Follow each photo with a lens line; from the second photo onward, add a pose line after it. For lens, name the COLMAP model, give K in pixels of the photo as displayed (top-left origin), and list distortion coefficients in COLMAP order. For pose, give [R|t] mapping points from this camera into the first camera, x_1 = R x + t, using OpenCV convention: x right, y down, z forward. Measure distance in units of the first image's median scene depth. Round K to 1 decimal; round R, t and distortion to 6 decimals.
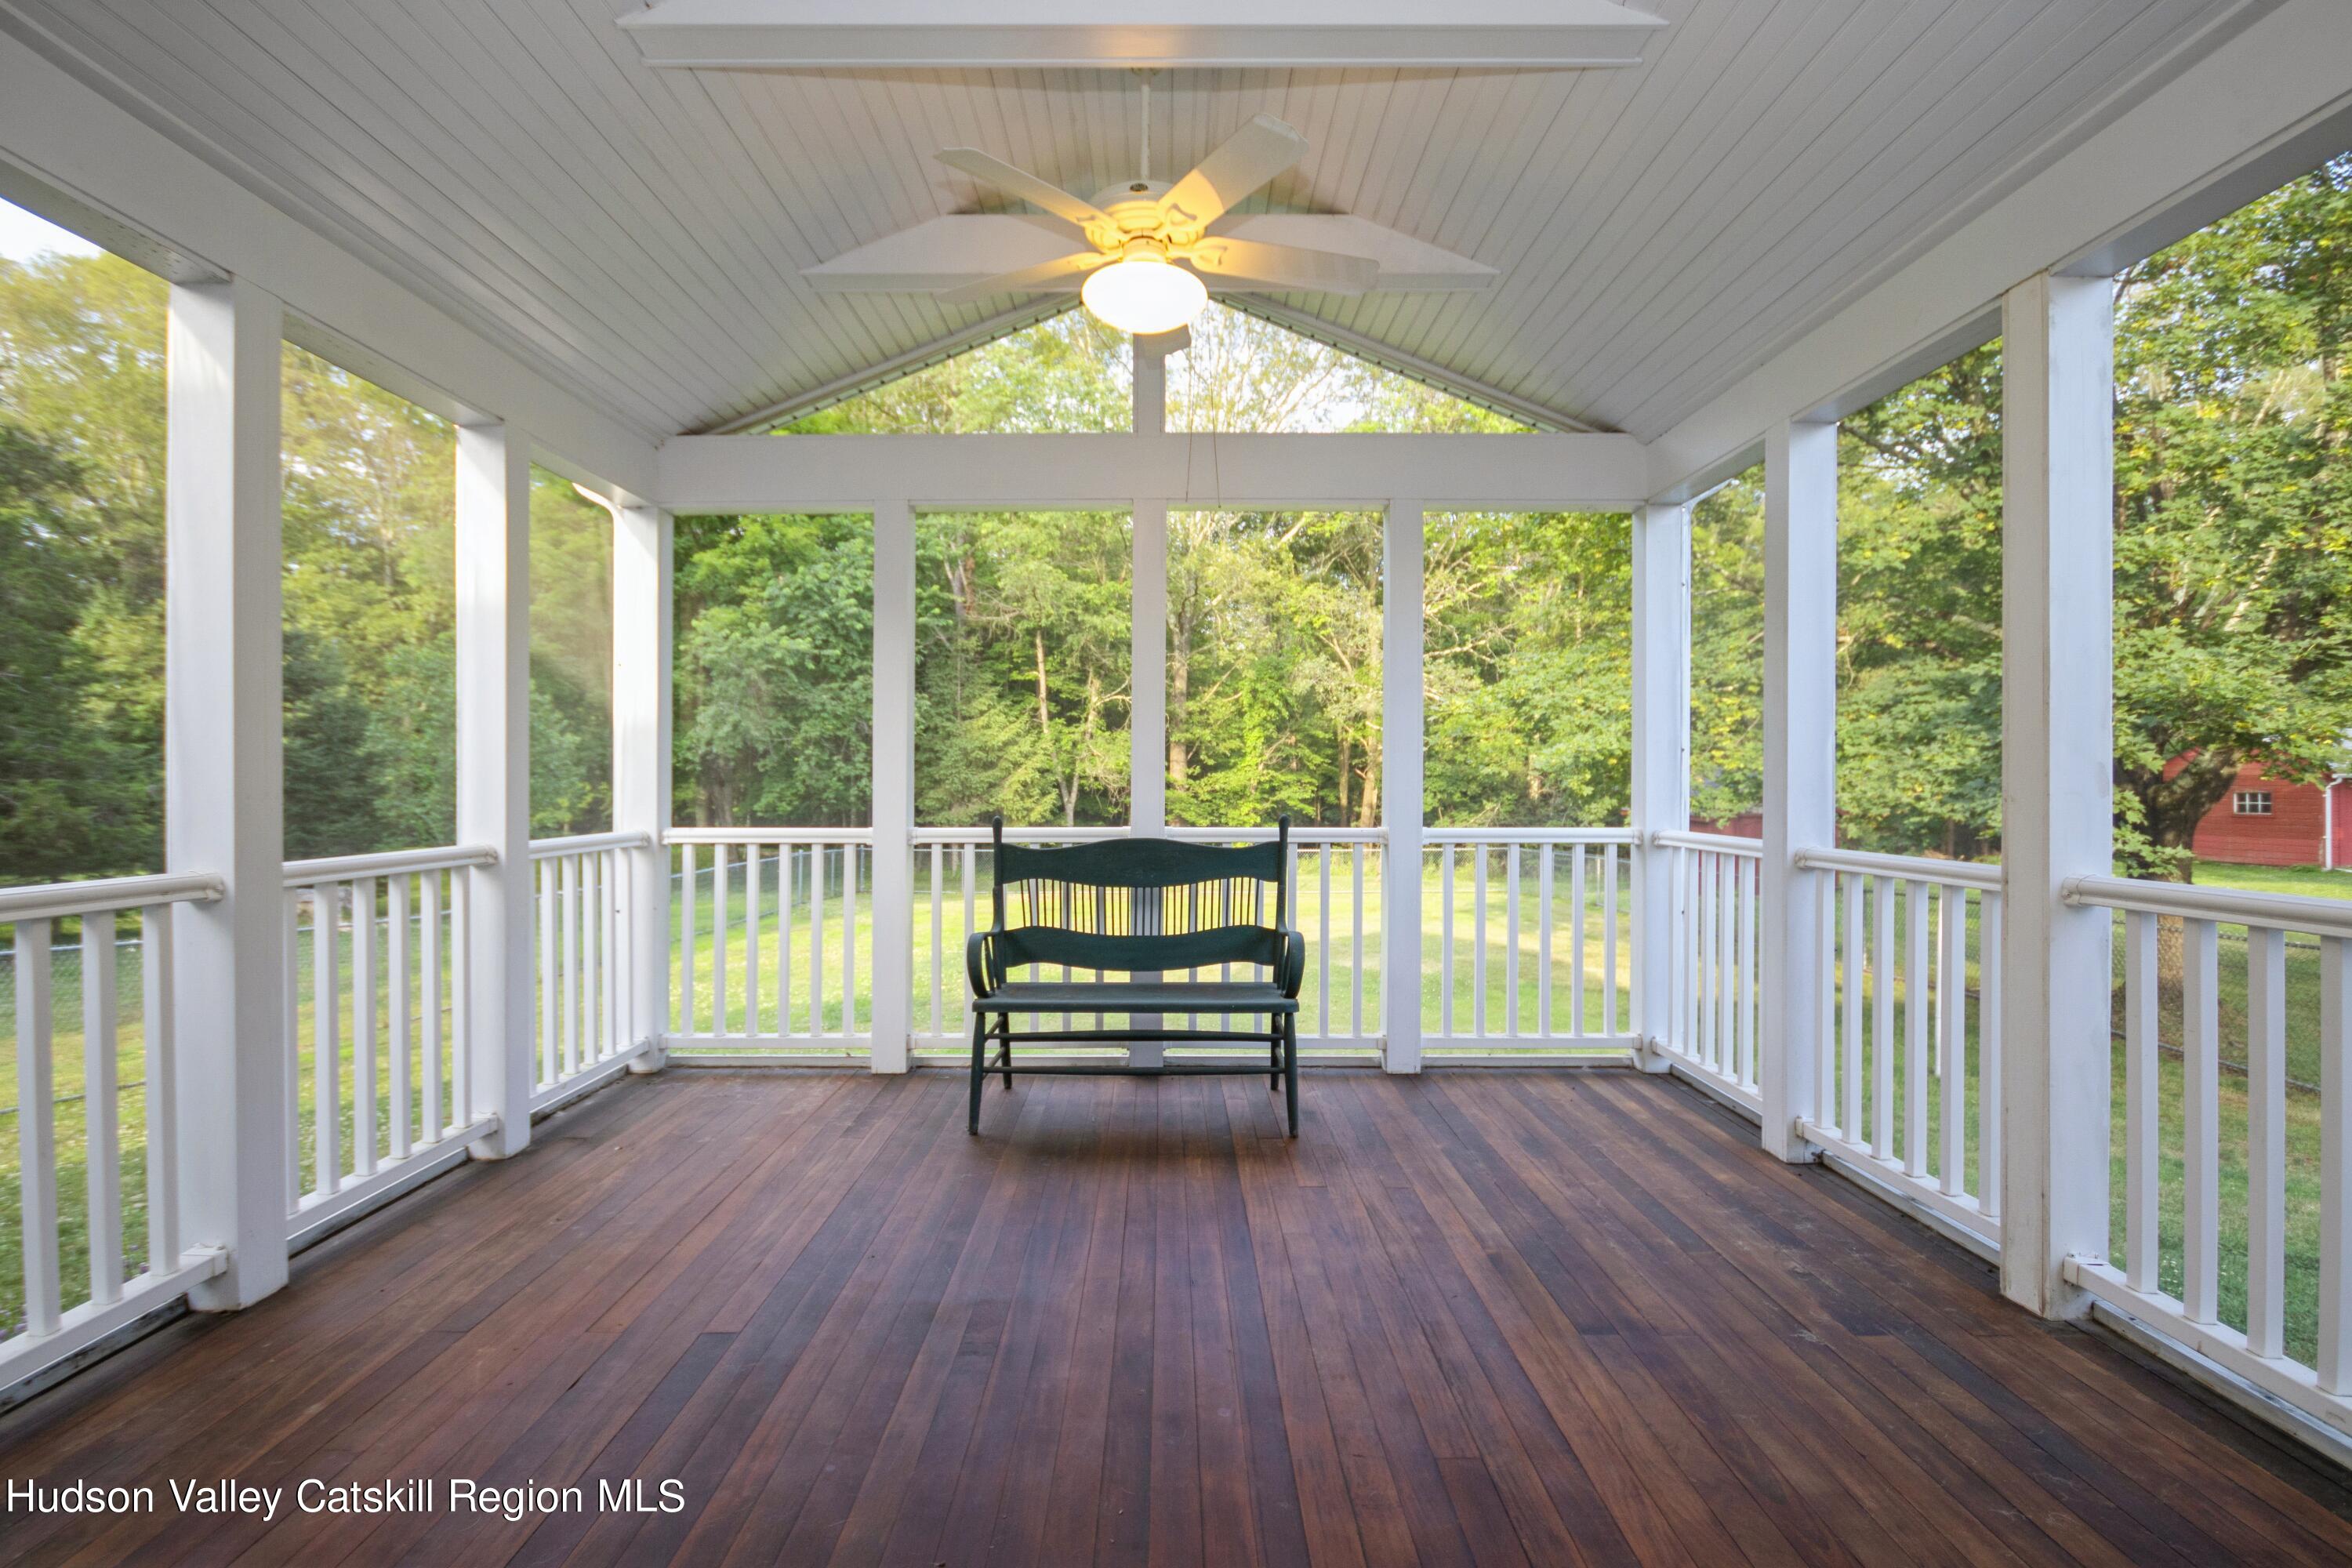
lens RADIAL K [[1139.0, 0, 1176.0], [0, 1139.0, 784.0], [0, 0, 1]] dist [-0.002113, -0.000389]
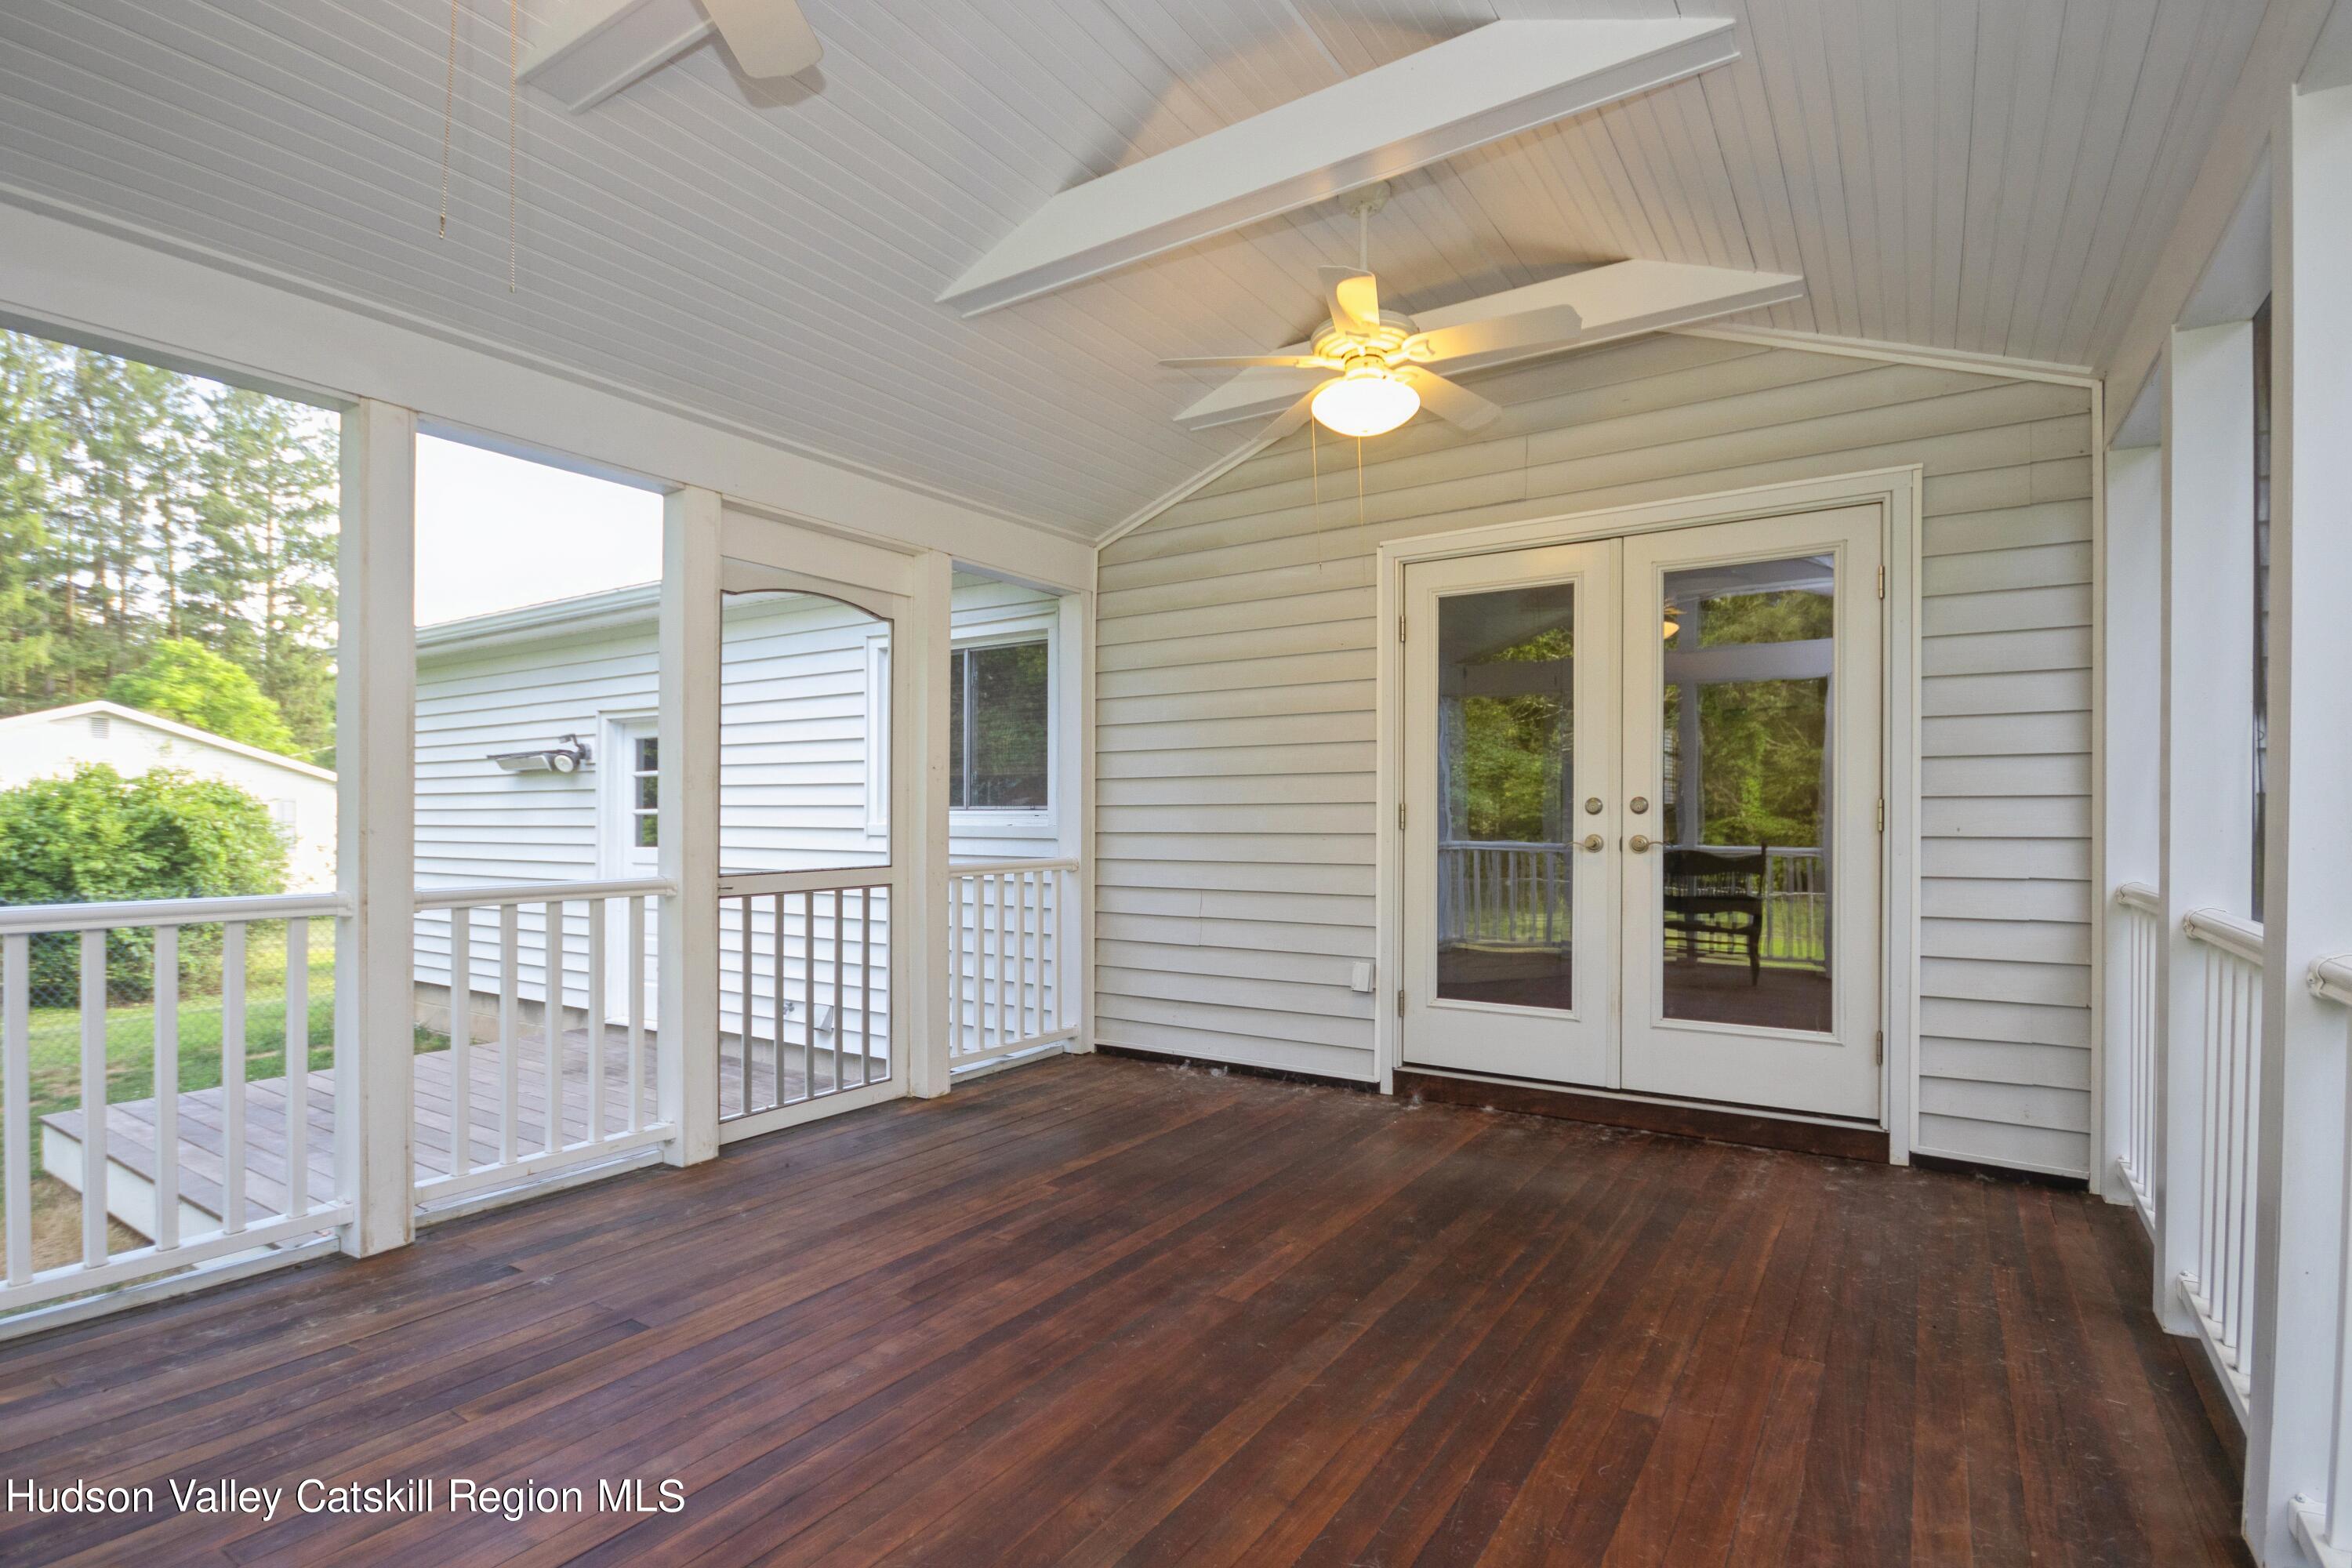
lens RADIAL K [[1139.0, 0, 1176.0], [0, 1139.0, 784.0], [0, 0, 1]] dist [-0.002113, -0.000389]
pose [[-0.830060, 0.010743, 0.557571, -0.197647], [-0.002033, 0.999749, -0.022289, -0.005179], [-0.557671, -0.019635, -0.829830, 0.474412]]
